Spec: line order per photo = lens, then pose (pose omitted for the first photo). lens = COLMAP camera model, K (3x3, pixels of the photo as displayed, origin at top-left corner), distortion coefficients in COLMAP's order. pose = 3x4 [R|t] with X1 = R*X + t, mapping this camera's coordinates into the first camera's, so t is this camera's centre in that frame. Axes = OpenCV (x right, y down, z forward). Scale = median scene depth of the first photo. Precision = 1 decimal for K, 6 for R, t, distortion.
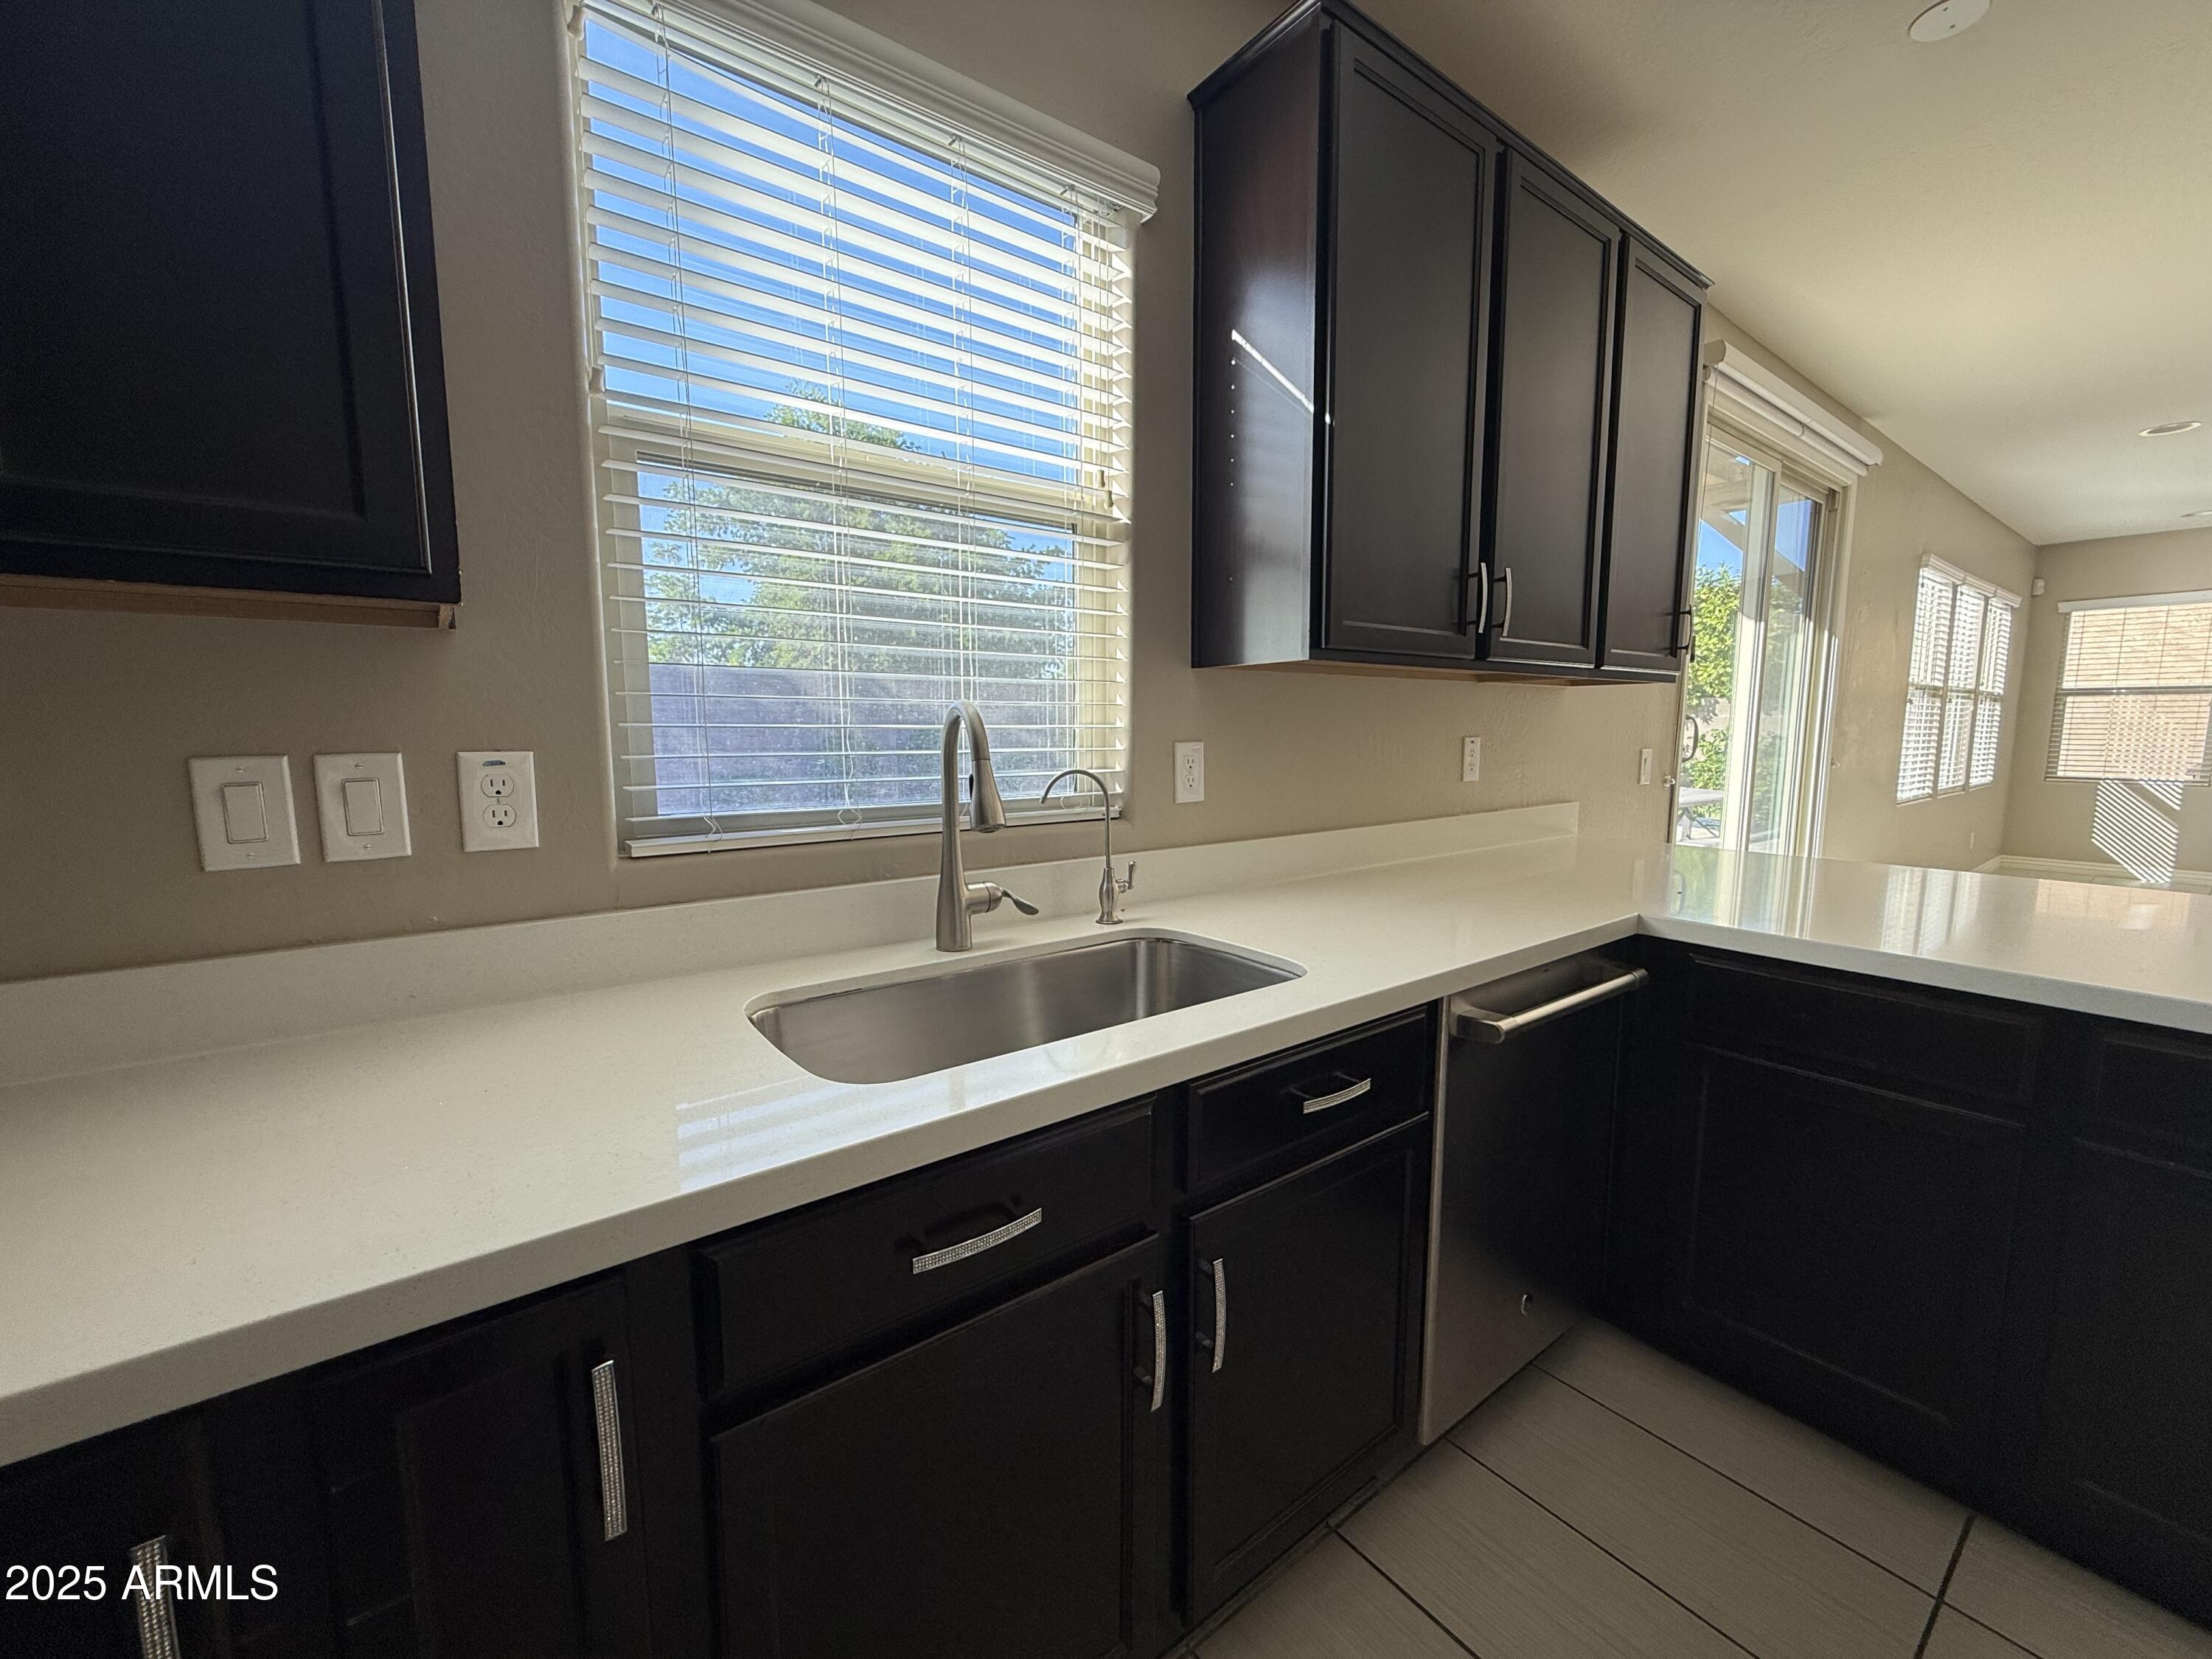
lens RADIAL K [[884.9, 0, 1104.8], [0, 884.9, 826.2], [0, 0, 1]] dist [0.000089, -0.000072]
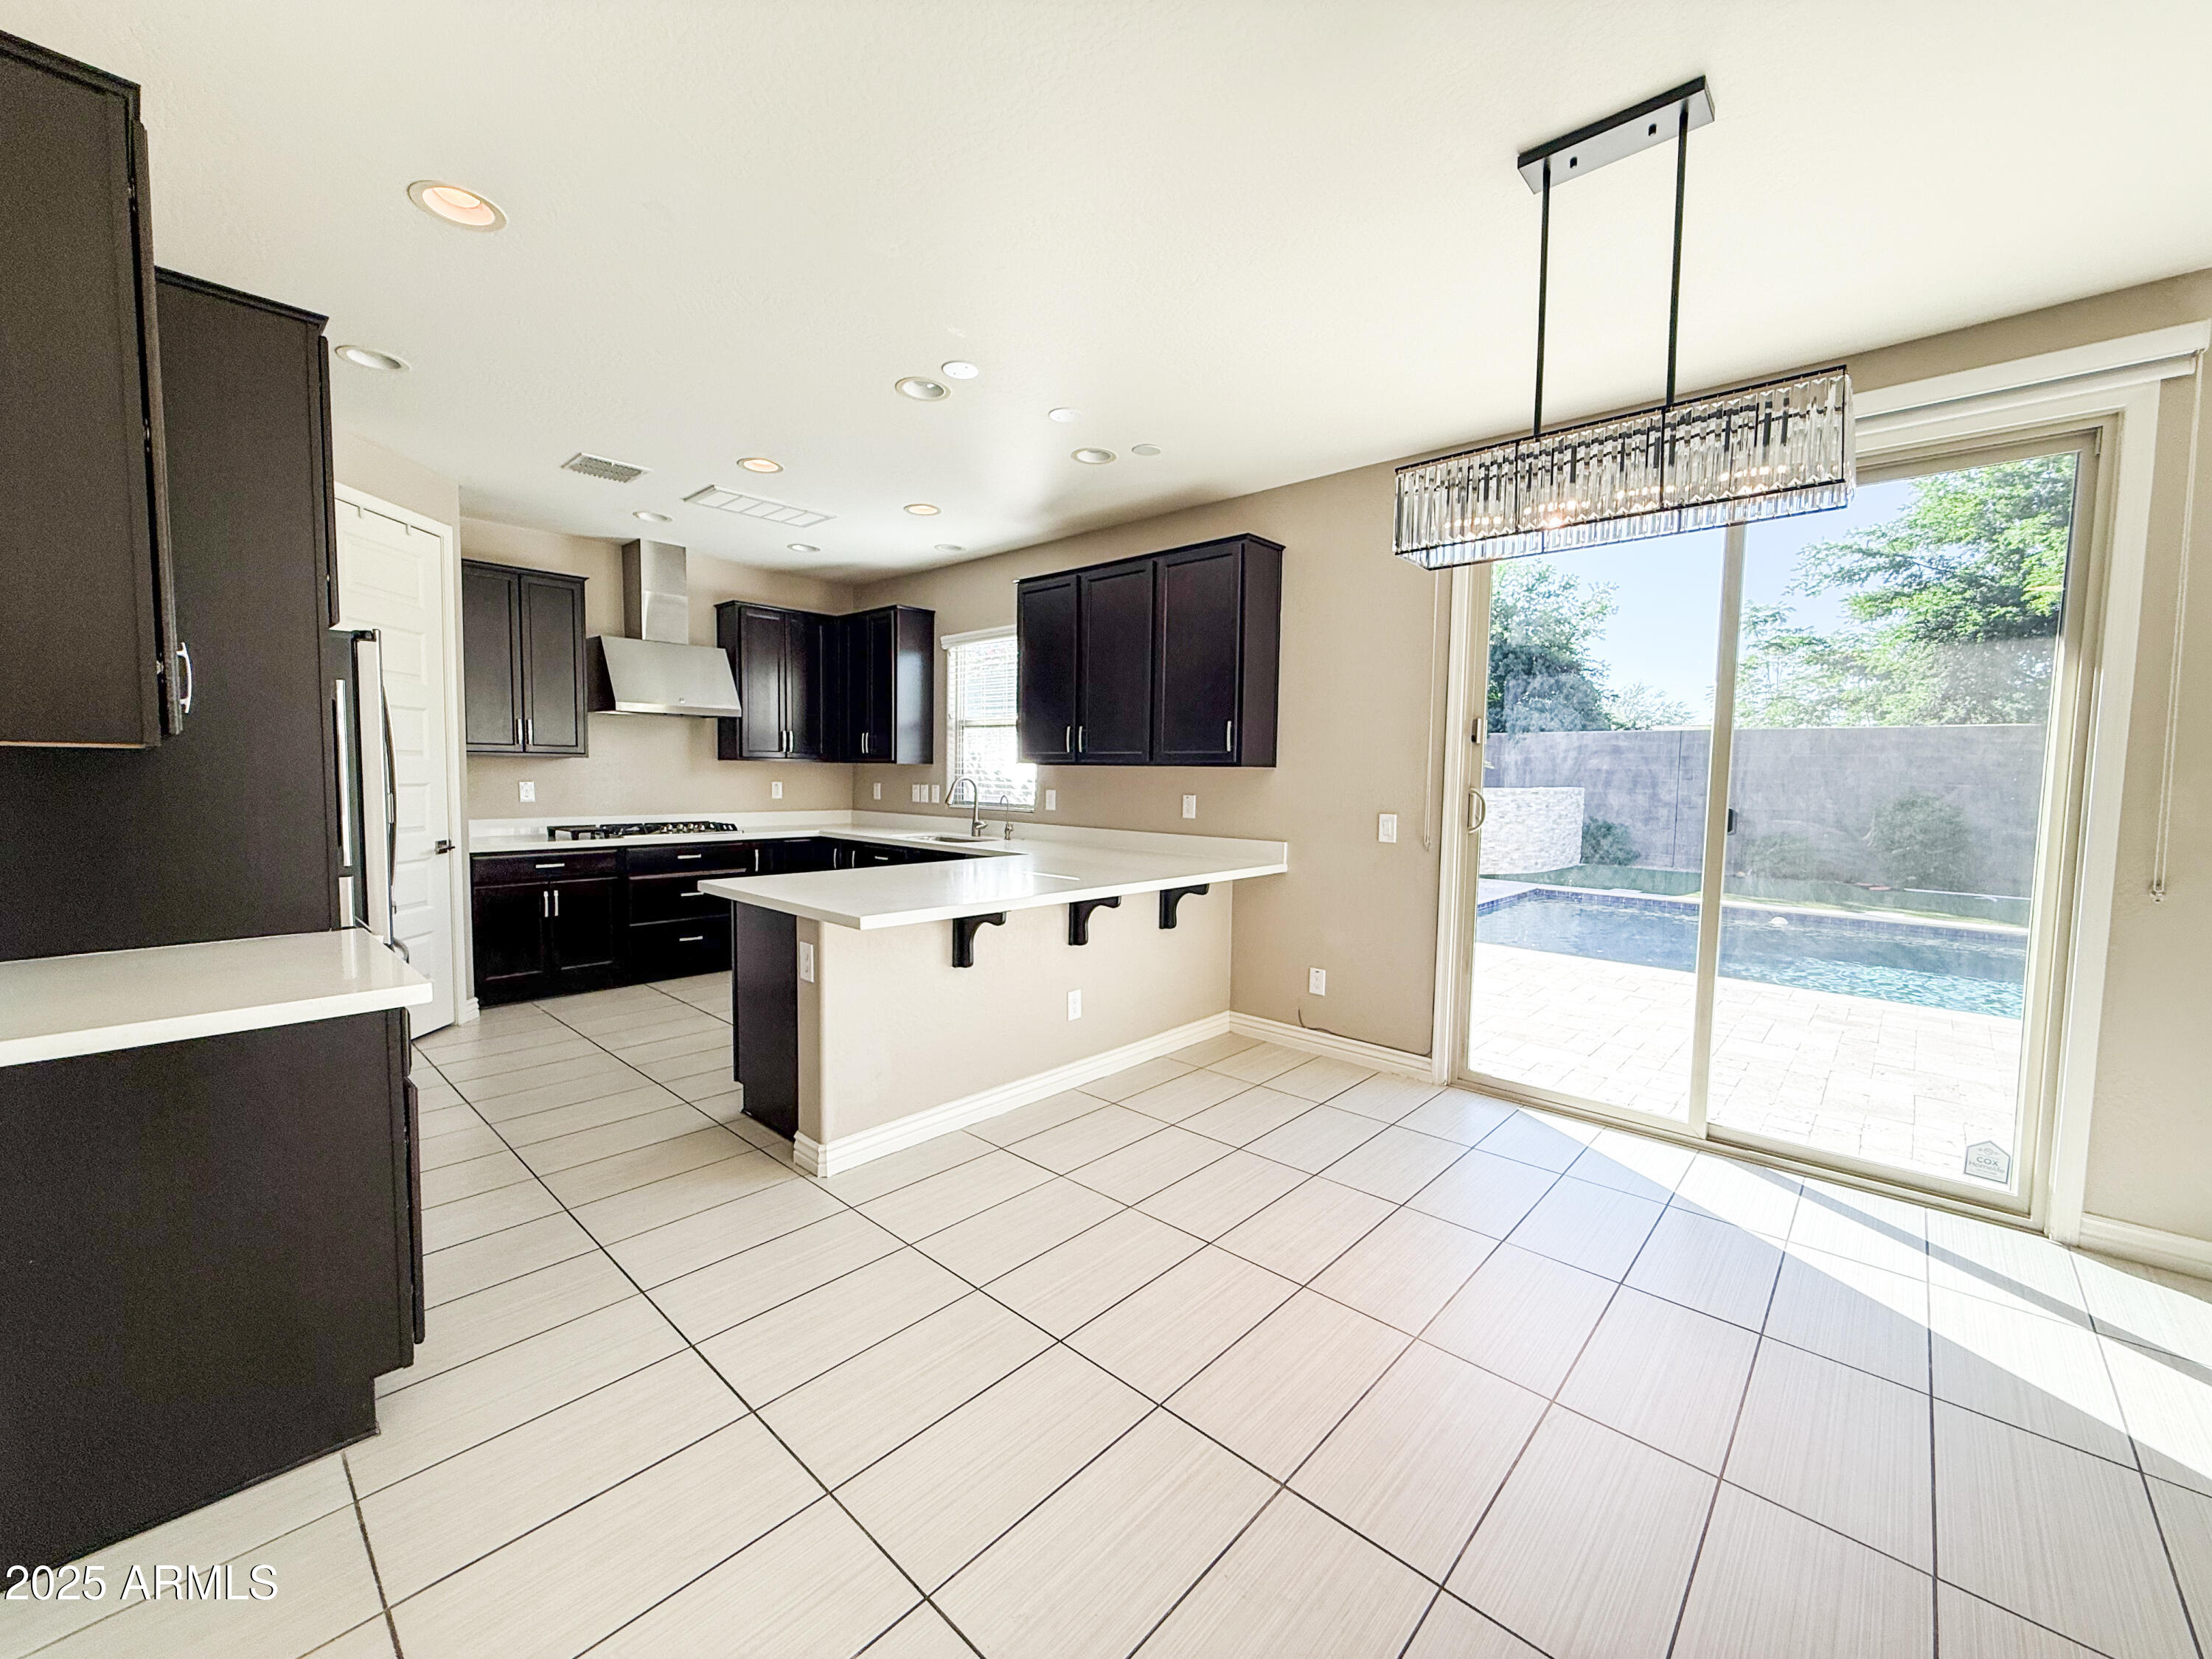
lens RADIAL K [[881.7, 0, 1102.9], [0, 881.7, 826.7], [0, 0, 1]] dist [0.000834, 0.000154]
pose [[0.176874, 0.066817, -0.981963, 3.605887], [-0.126947, 0.990908, 0.044560, -0.150339], [0.976012, 0.116776, 0.183748, 0.751599]]
